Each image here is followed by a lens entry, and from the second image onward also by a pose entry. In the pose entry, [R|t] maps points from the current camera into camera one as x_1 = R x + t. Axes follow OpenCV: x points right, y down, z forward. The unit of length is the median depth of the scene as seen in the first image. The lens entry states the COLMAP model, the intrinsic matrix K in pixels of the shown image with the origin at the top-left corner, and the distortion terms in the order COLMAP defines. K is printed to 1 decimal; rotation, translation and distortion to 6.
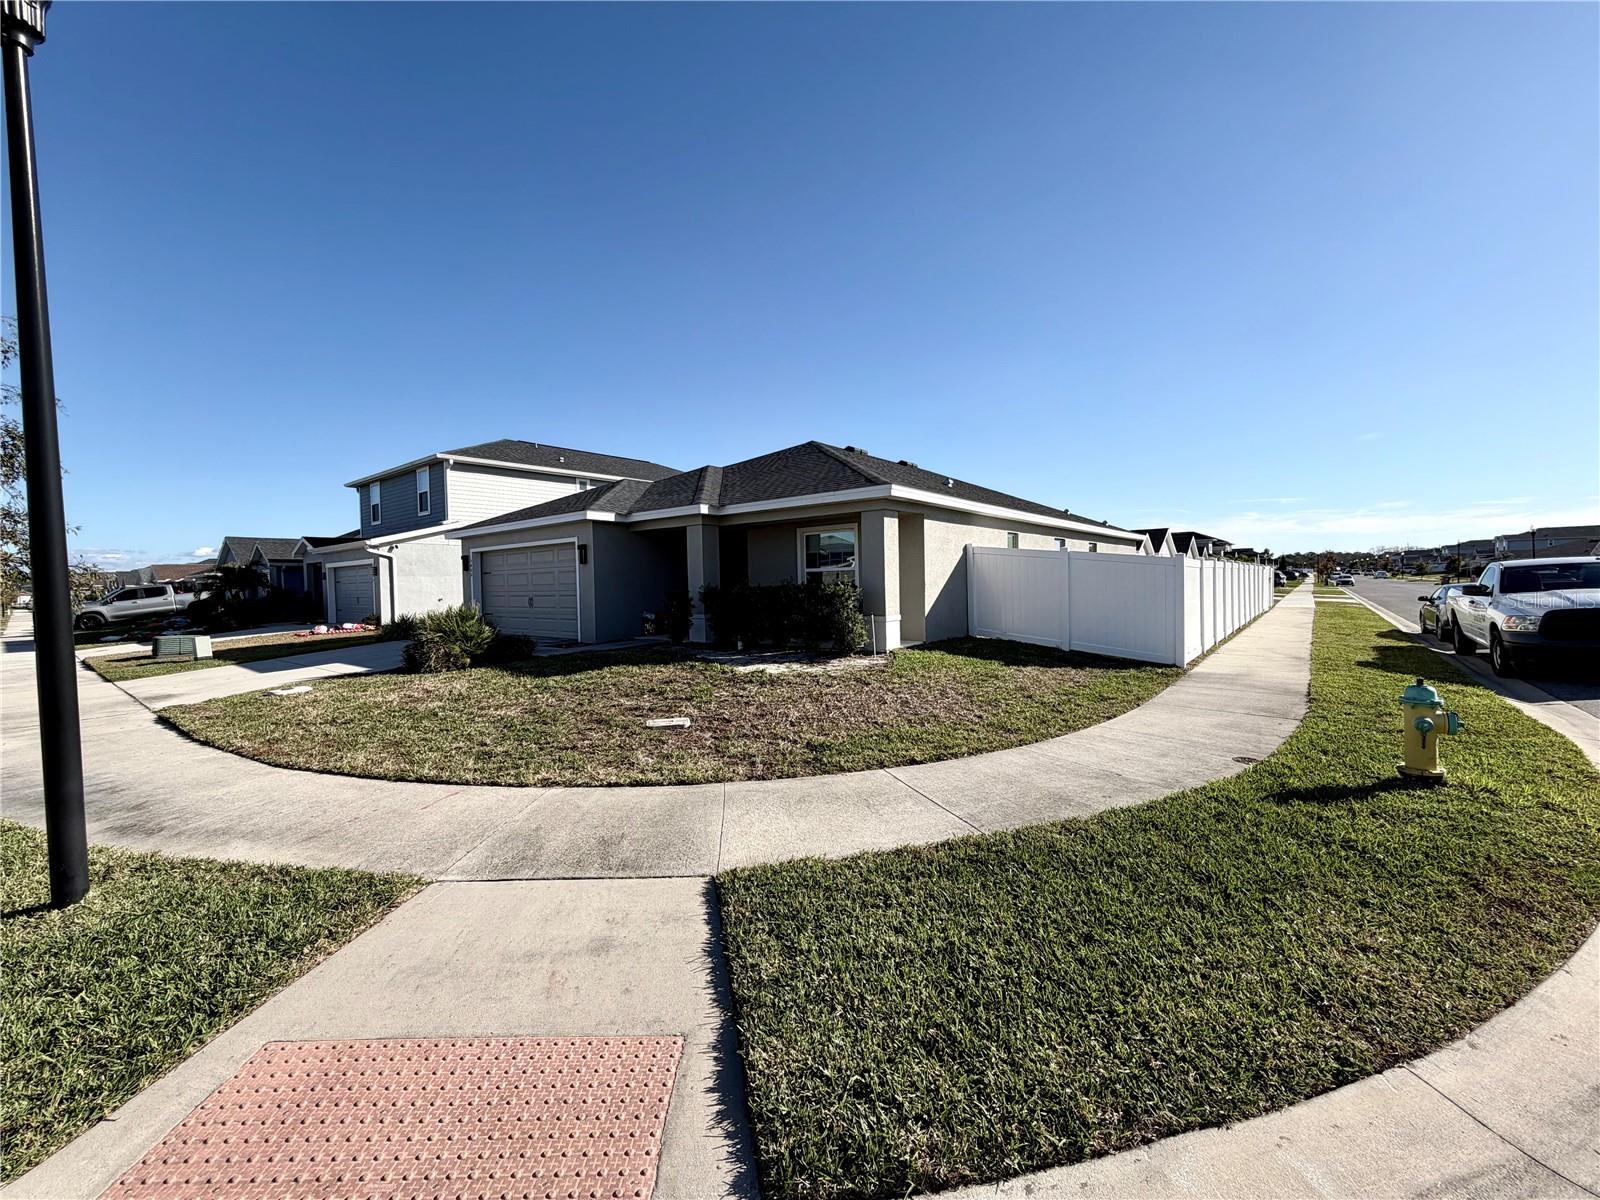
lens RADIAL K [[641.2, 0, 792.8], [0, 641.2, 600.9], [0, 0, 1]] dist [0.009198, -0.002016]
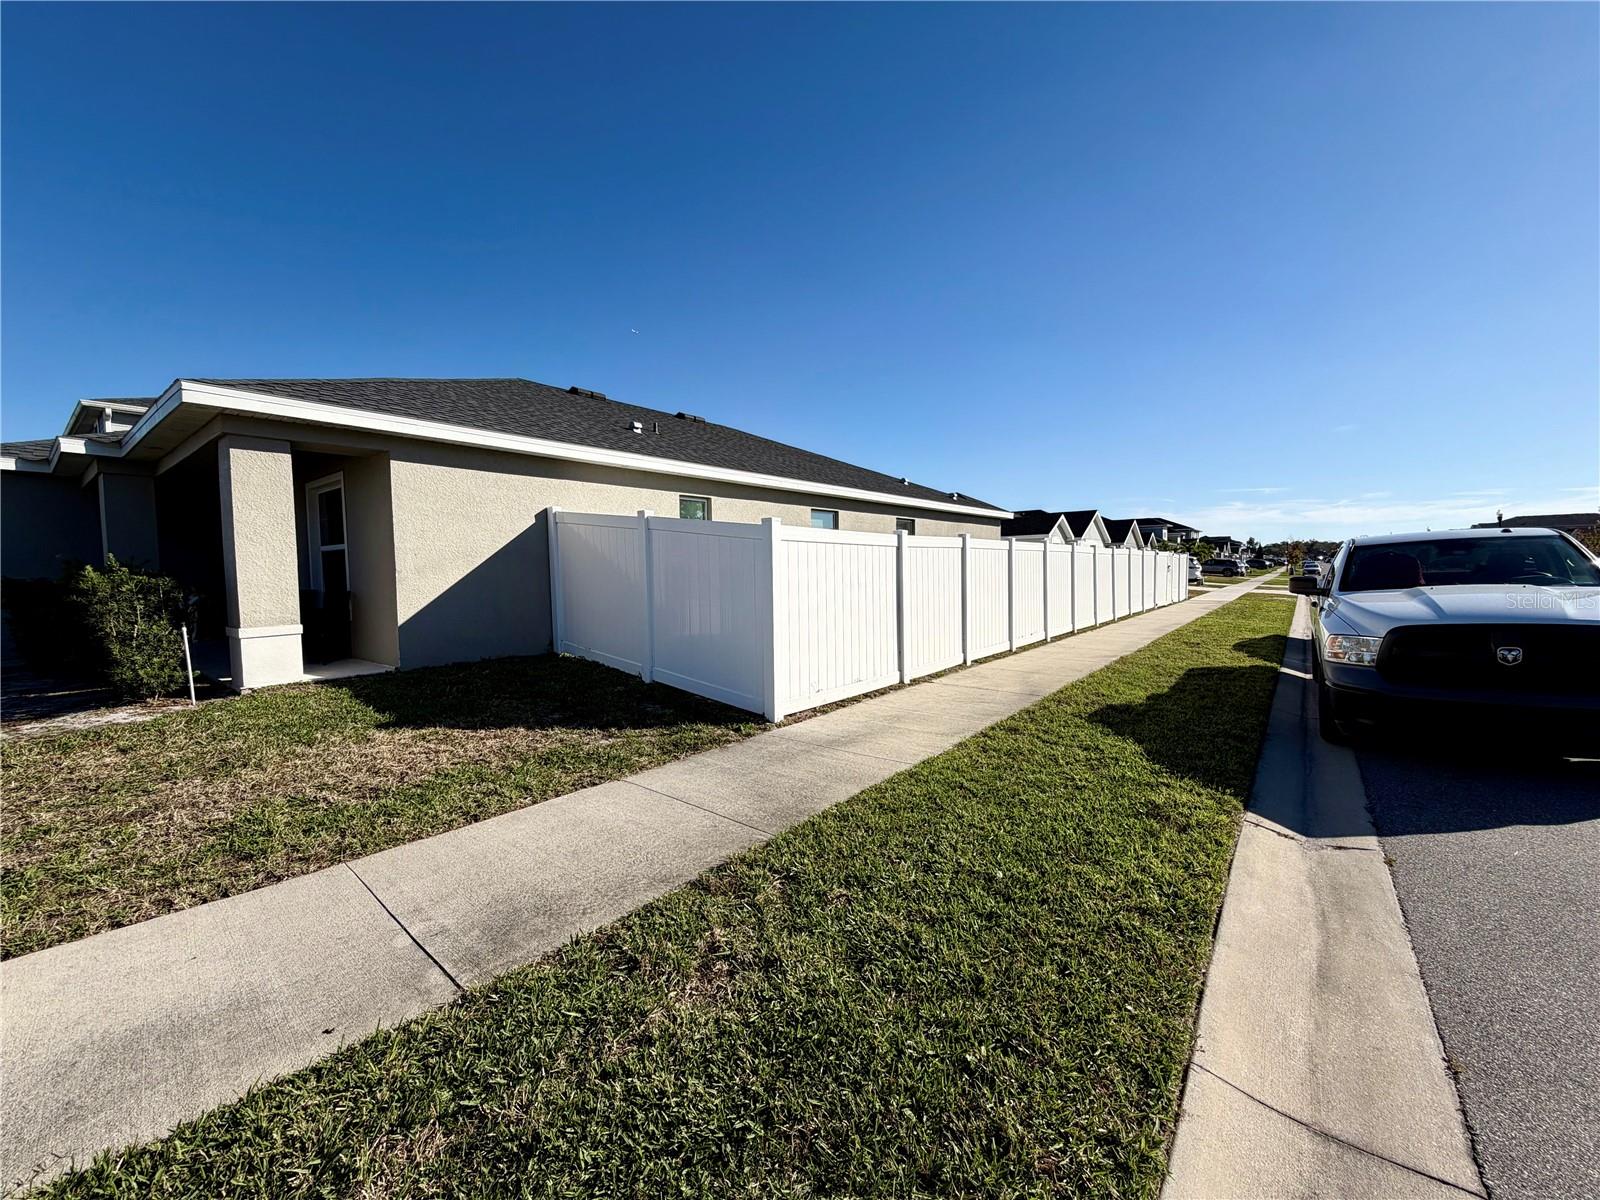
lens RADIAL K [[641.2, 0, 785.2], [0, 641.2, 598.4], [0, 0, 1]] dist [0.009198, -0.002016]
pose [[0.999918, 0.003393, 0.012384, 0.422633], [-0.003601, 0.999851, 0.016859, -0.009023], [-0.012325, -0.016902, 0.999781, 0.307531]]
